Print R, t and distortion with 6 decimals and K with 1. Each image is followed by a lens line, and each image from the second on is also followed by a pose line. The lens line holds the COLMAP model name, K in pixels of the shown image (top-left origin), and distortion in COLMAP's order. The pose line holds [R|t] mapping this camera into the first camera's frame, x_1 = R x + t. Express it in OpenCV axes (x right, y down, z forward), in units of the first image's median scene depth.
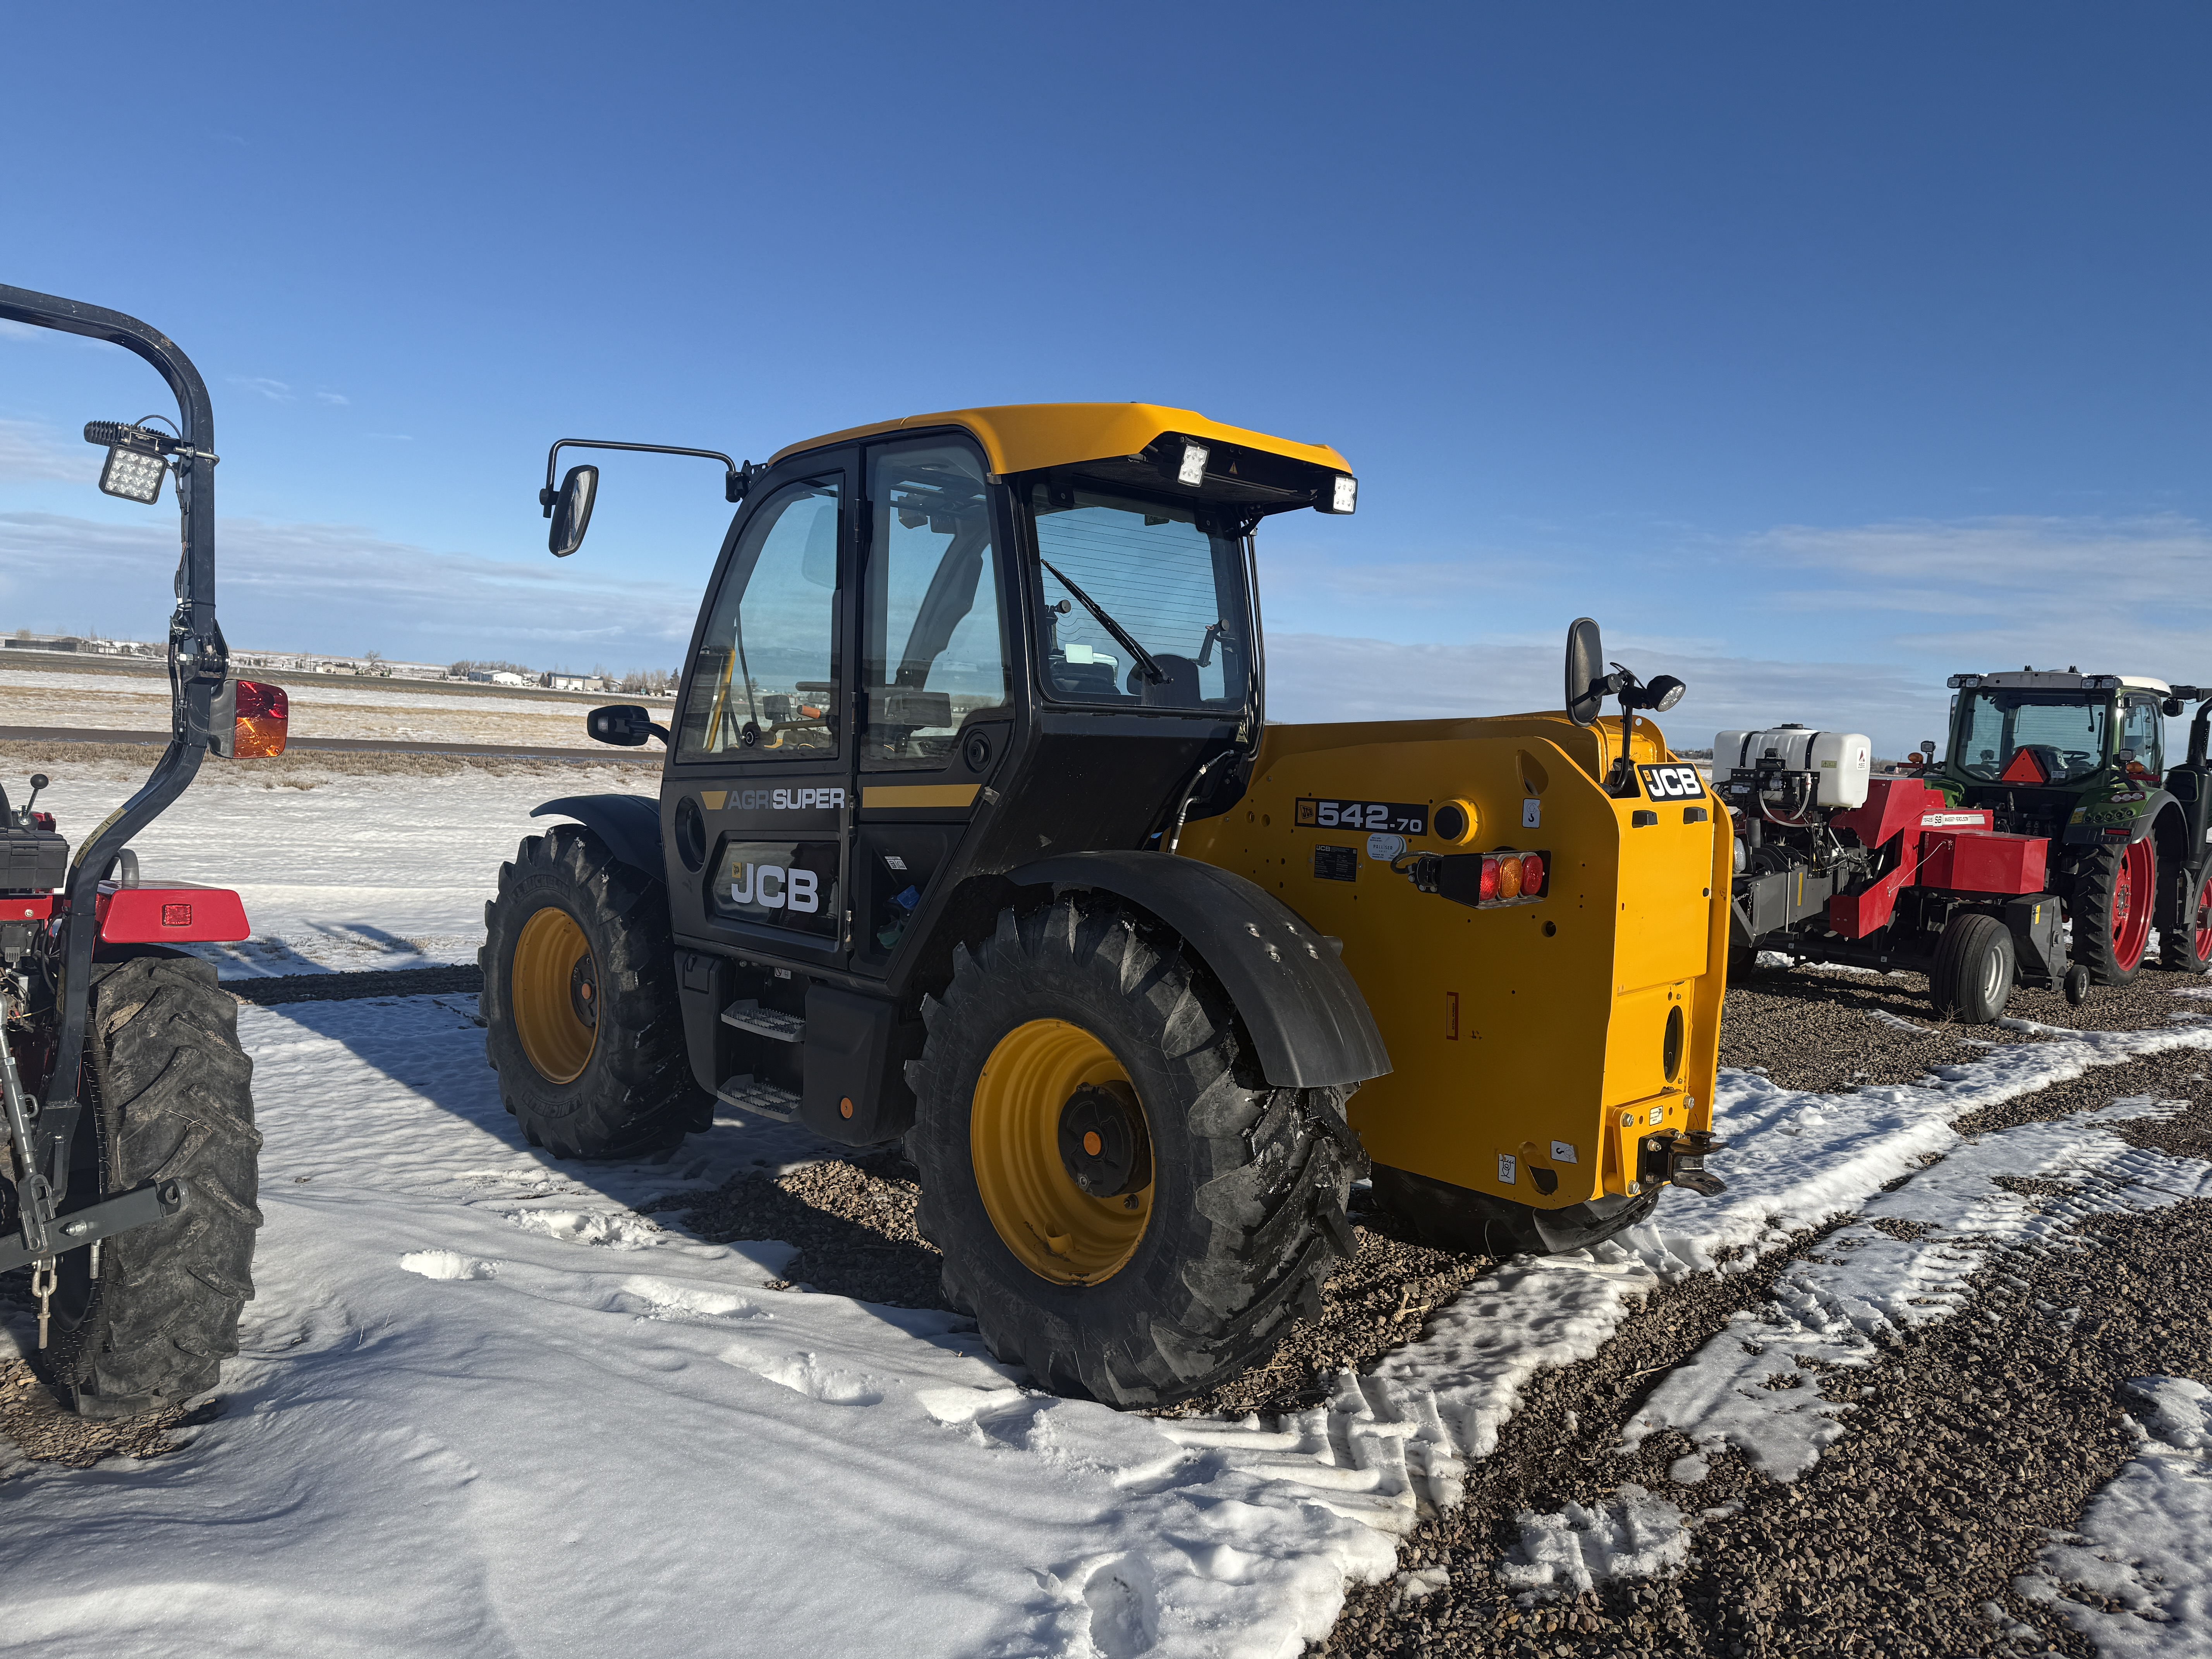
lens RADIAL K [[1522.7, 0, 1092.6], [0, 1522.7, 826.5], [0, 0, 1]] dist [0.107276, -0.065295]
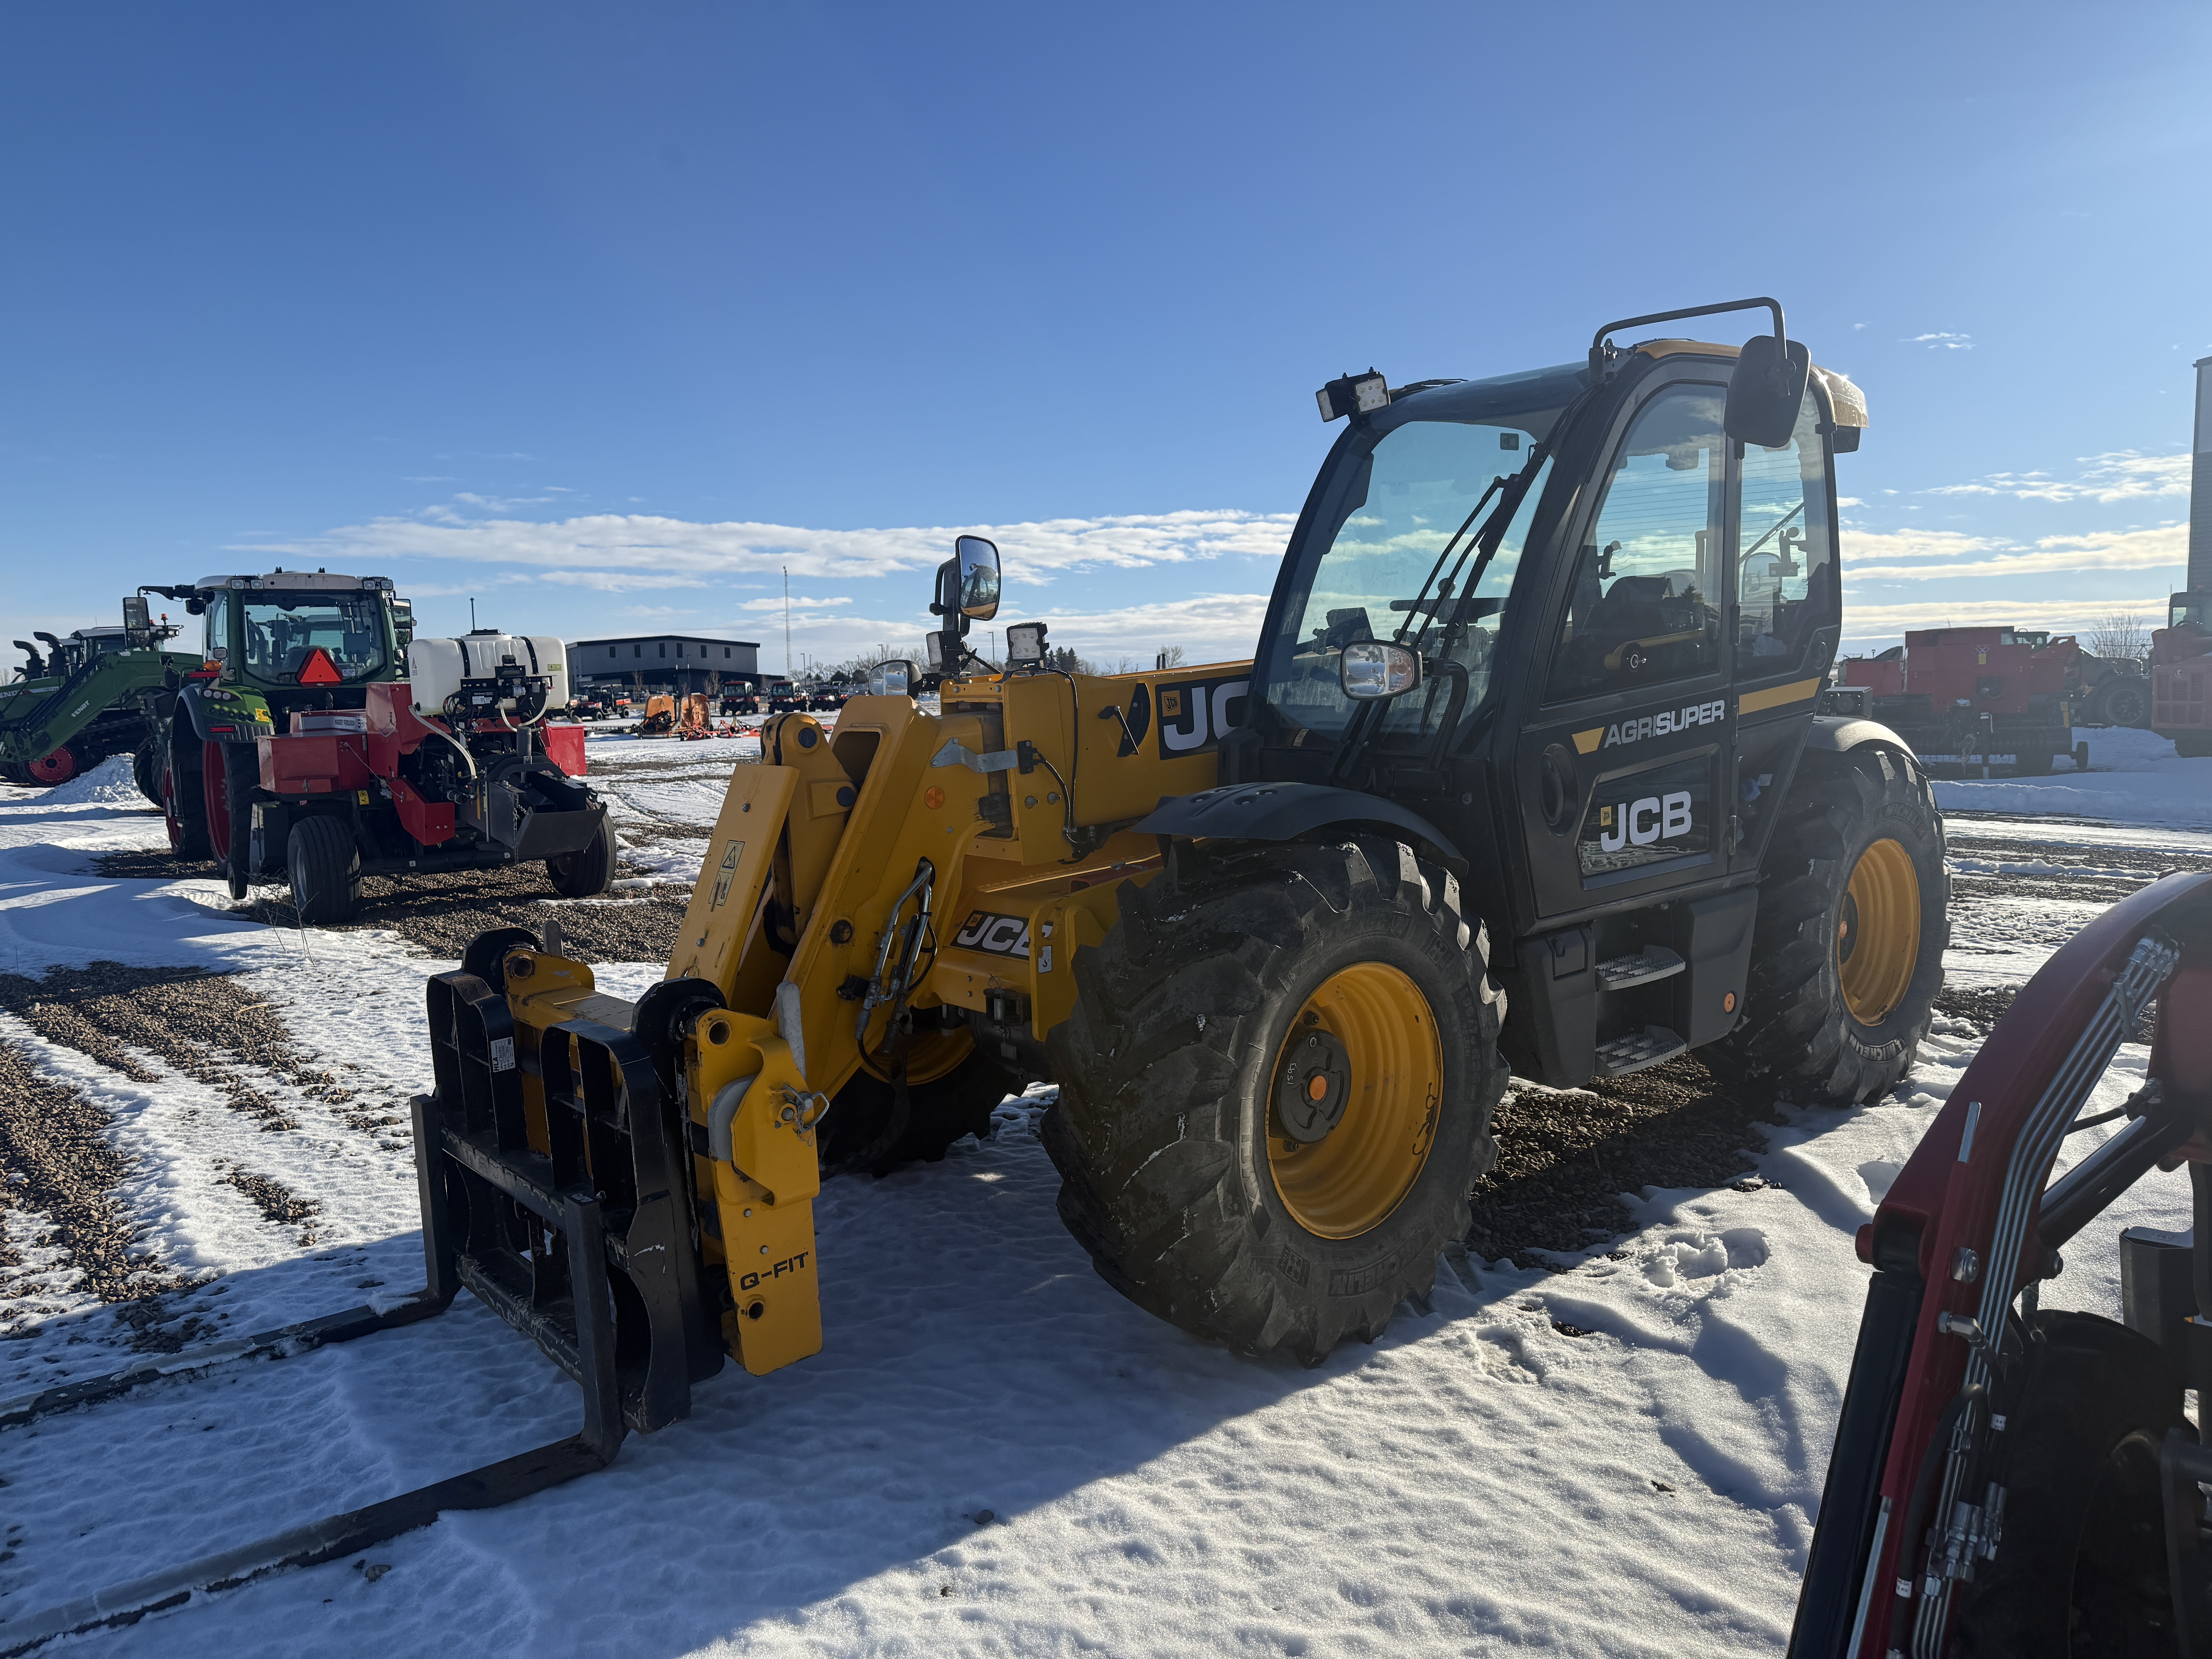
lens RADIAL K [[1522.7, 0, 1092.6], [0, 1522.7, 826.5], [0, 0, 1]] dist [0.107276, -0.065295]
pose [[0.077906, -0.159332, 0.984146, -1.146109], [0.093638, 0.983952, 0.151888, -0.129204], [-0.992554, 0.080320, 0.091575, 1.242473]]
